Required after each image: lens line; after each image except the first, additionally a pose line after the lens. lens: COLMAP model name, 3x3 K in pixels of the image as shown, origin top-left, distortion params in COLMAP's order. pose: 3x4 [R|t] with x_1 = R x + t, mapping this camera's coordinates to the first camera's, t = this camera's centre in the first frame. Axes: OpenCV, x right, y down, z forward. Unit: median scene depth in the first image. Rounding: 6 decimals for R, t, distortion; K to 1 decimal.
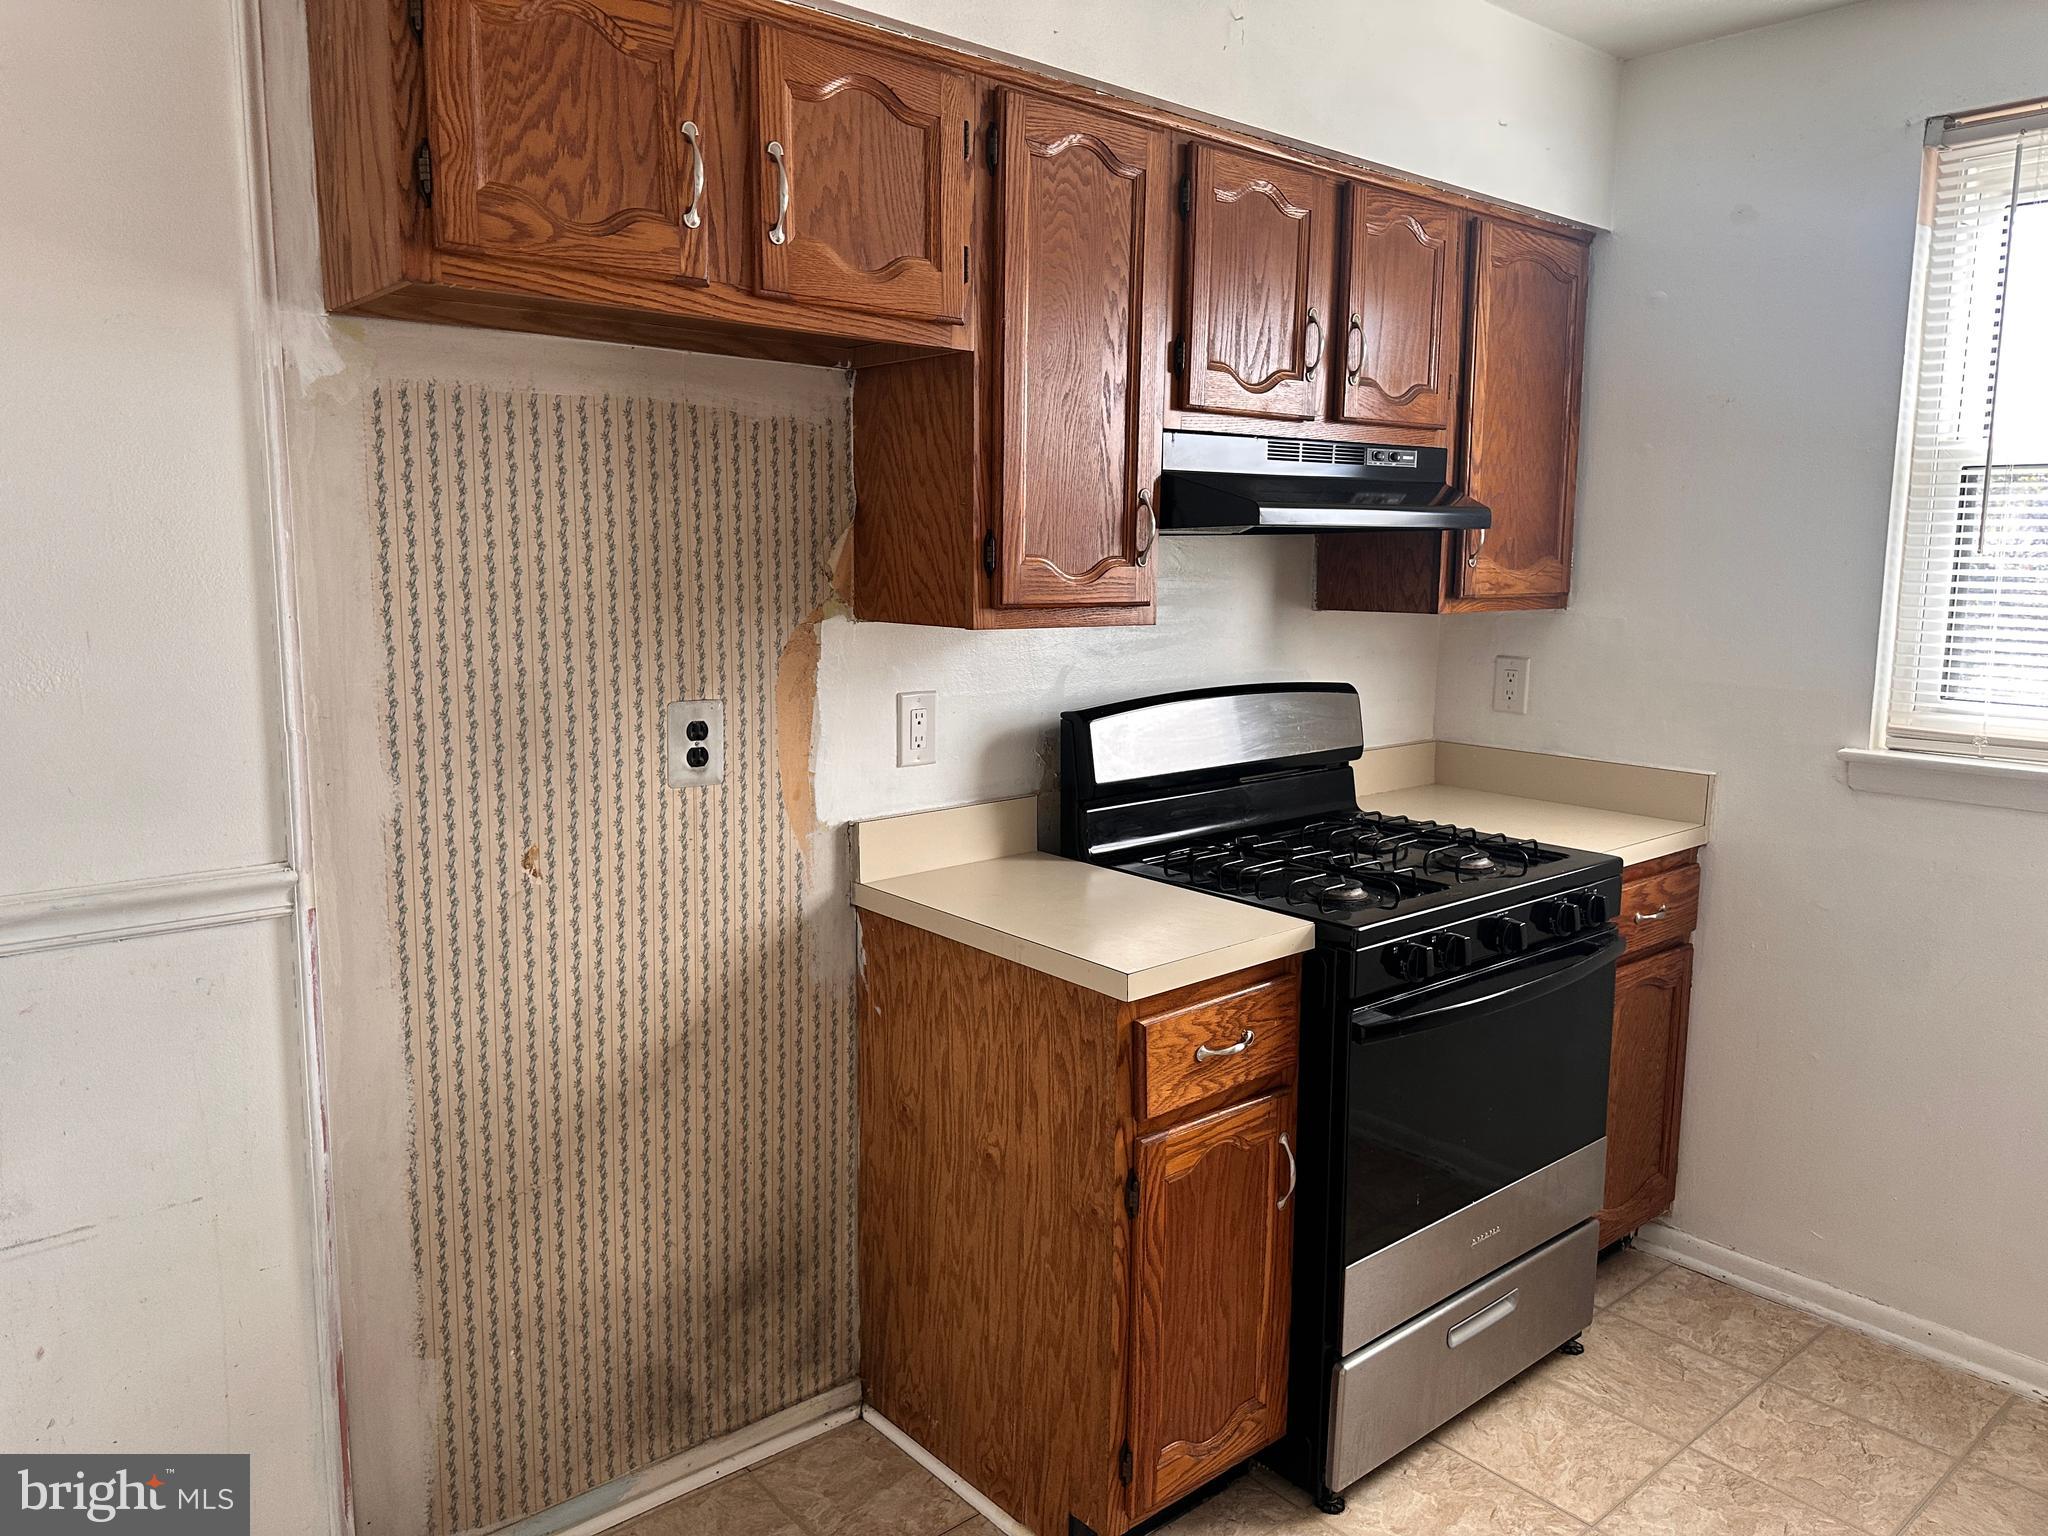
lens RADIAL K [[1433.6, 0, 1027.1], [0, 1433.6, 756.6], [0, 0, 1]] dist [0.178288, -0.366286]
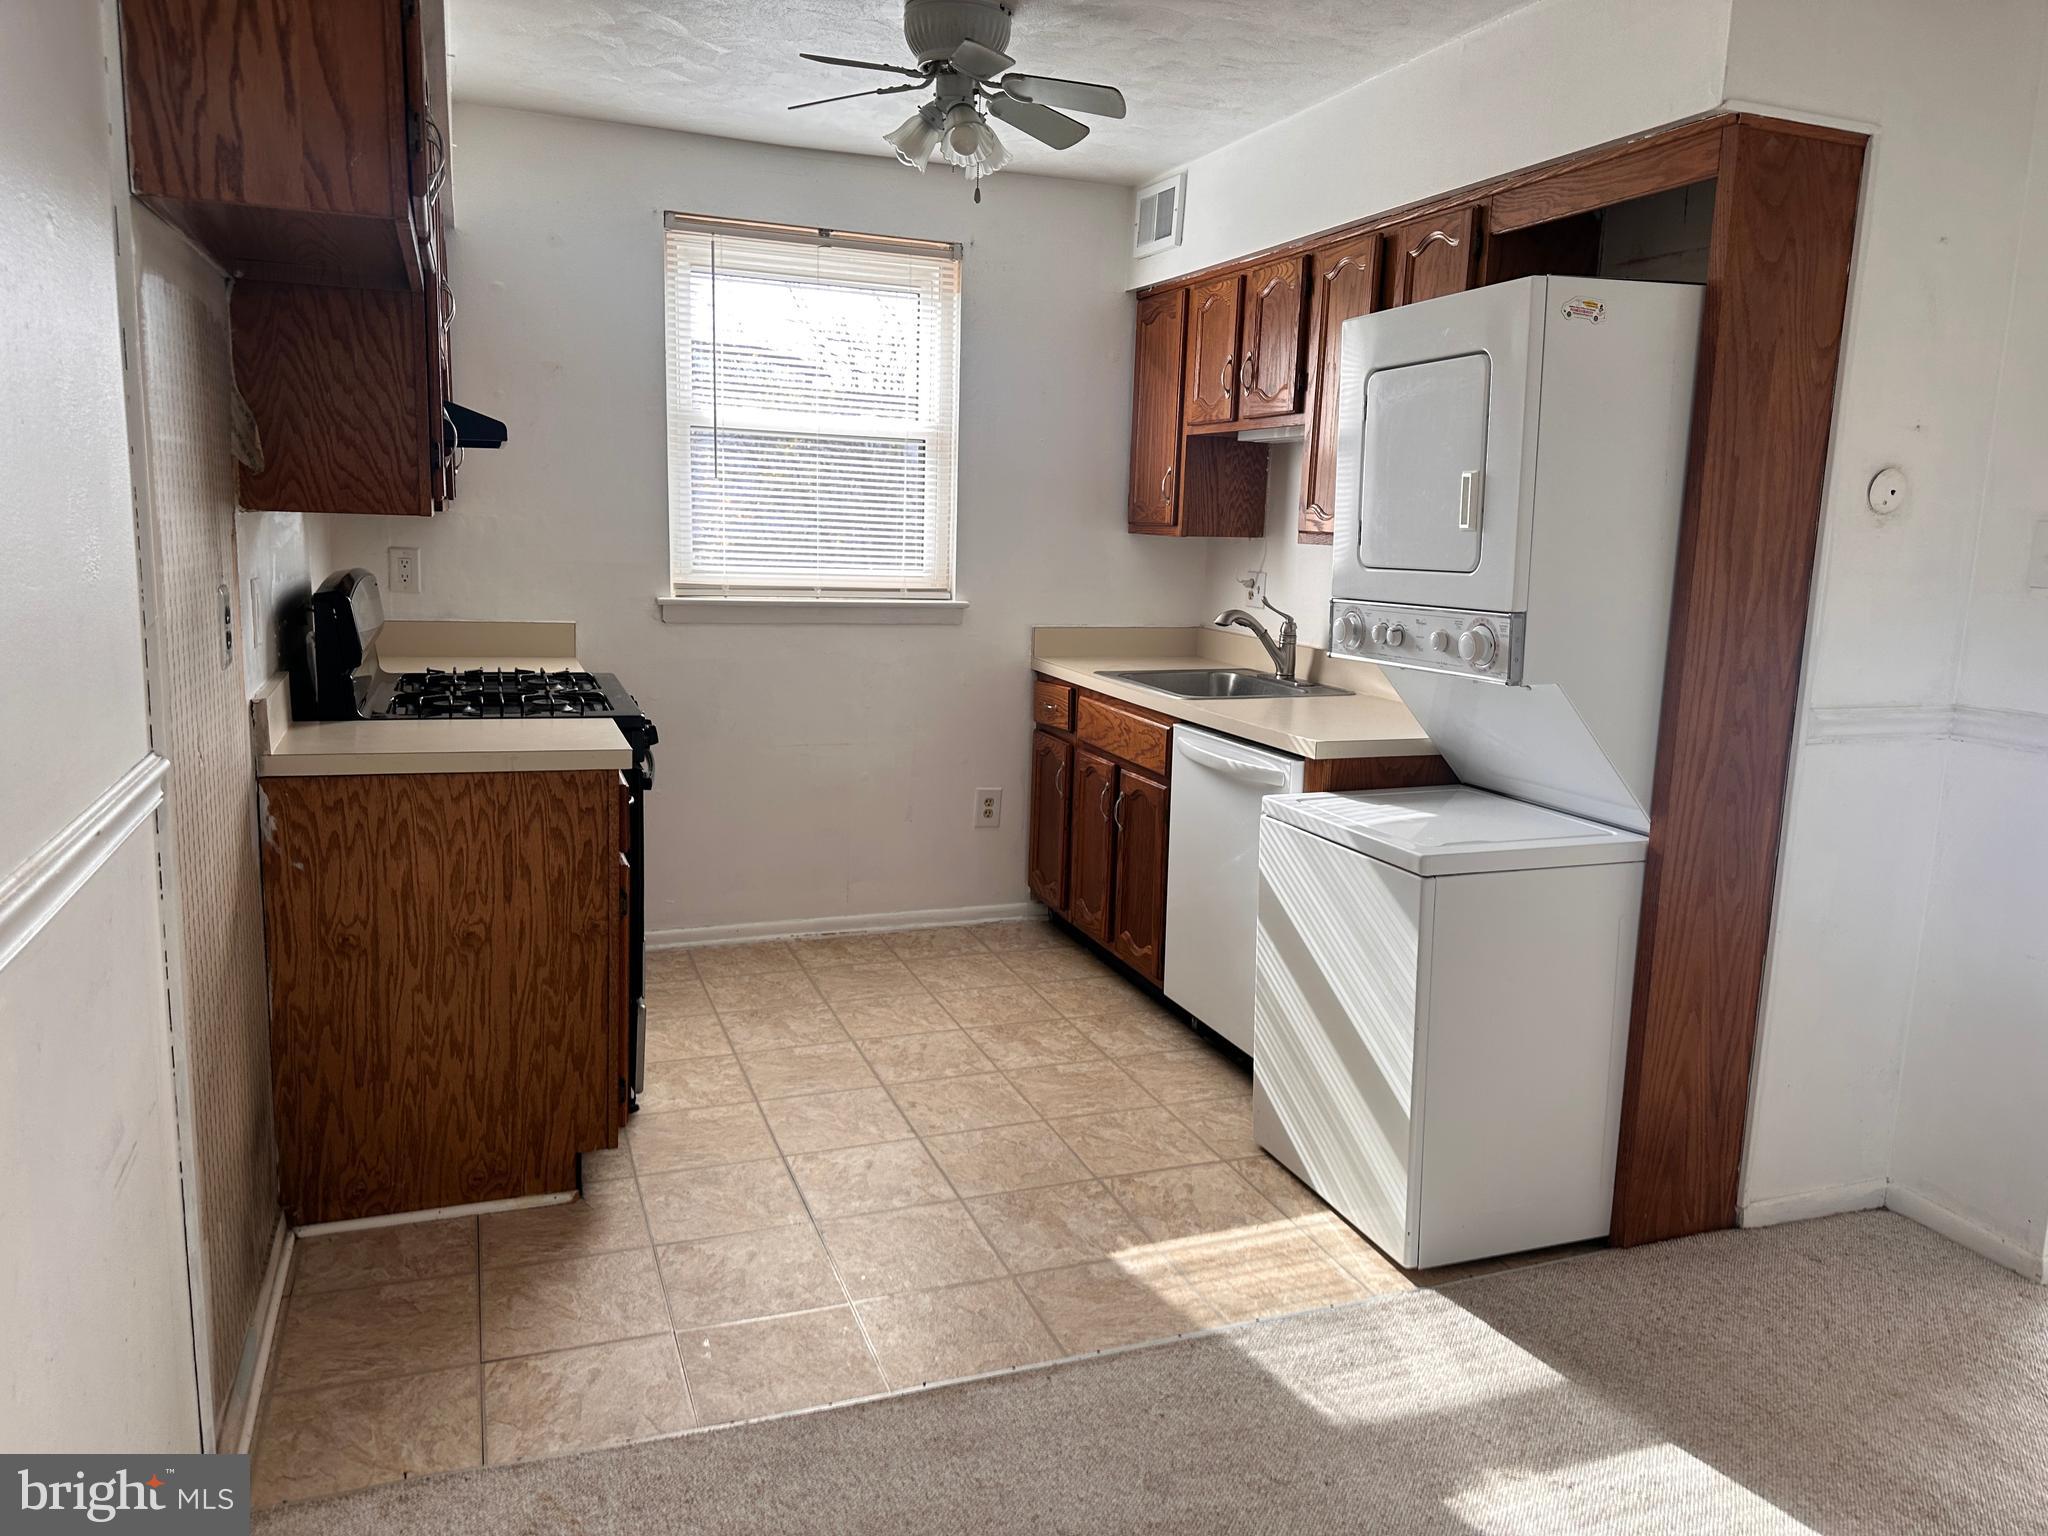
lens RADIAL K [[1433.9, 0, 990.9], [0, 1433.9, 755.0], [0, 0, 1]] dist [-0.023208, -0.001579]
pose [[0.327659, -0.149397, 0.932910, -1.031426], [0.100126, 0.987349, 0.122948, 0.011444], [-0.939476, 0.053123, 0.338472, 0.137789]]
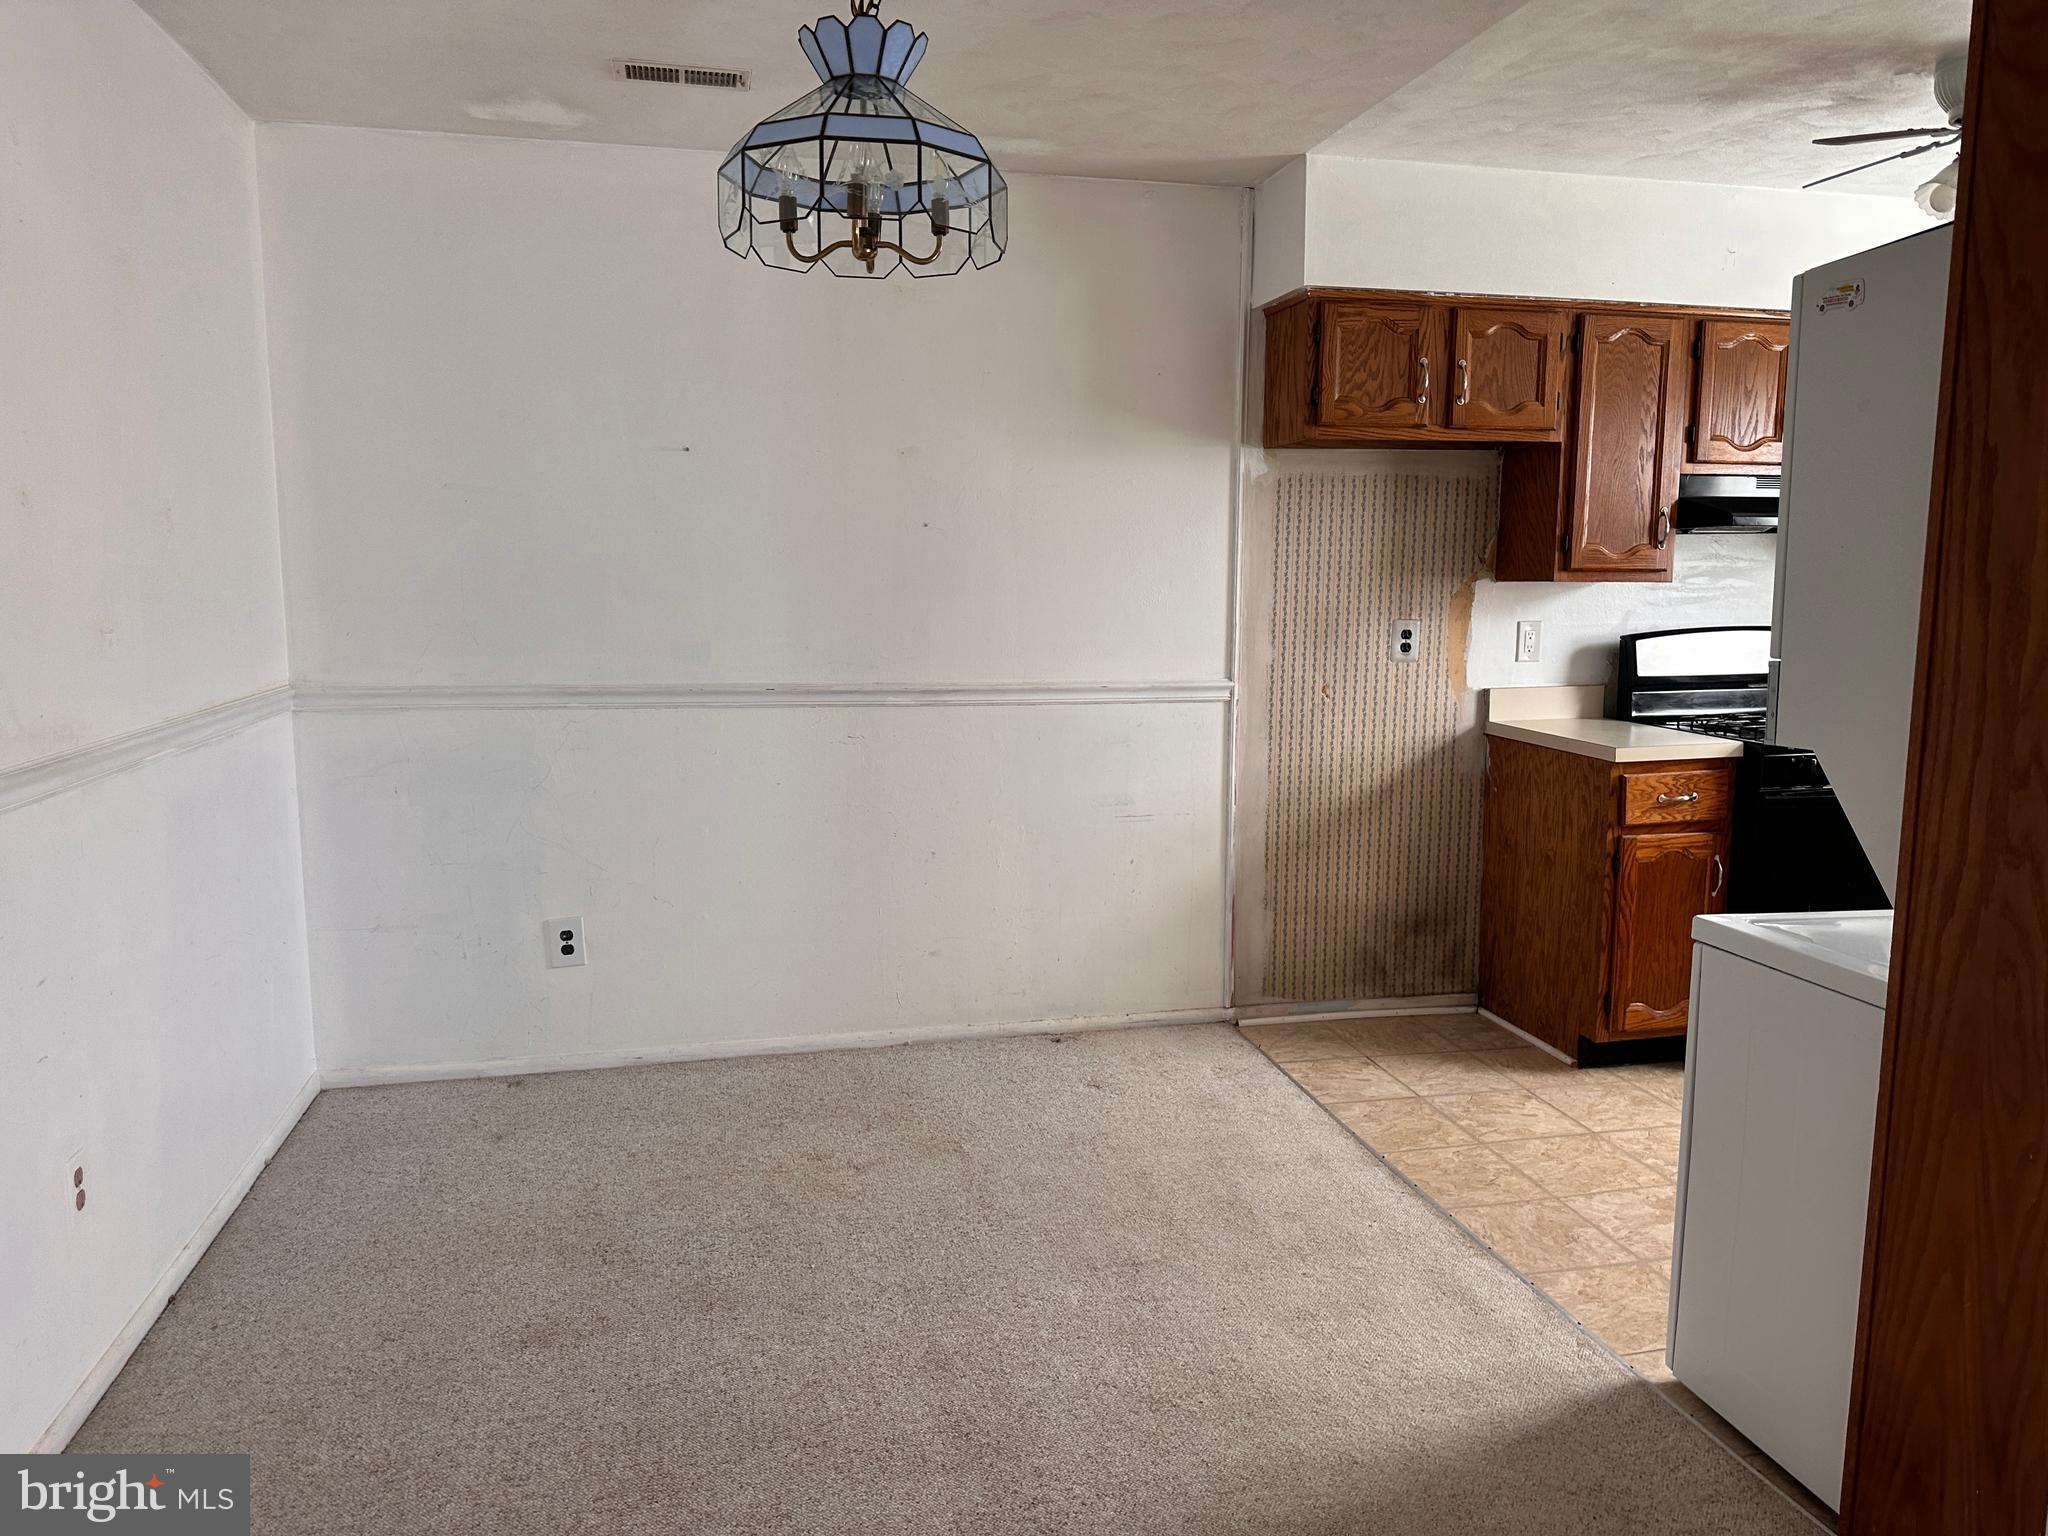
lens RADIAL K [[1433.6, 0, 1027.1], [0, 1433.6, 756.6], [0, 0, 1]] dist [0.178288, -0.366286]
pose [[0.886416, 0.053977, -0.459732, 0.246306], [-0.060706, 0.998156, 0.000146, 0.186536], [0.458892, 0.027779, 0.888058, -1.053866]]
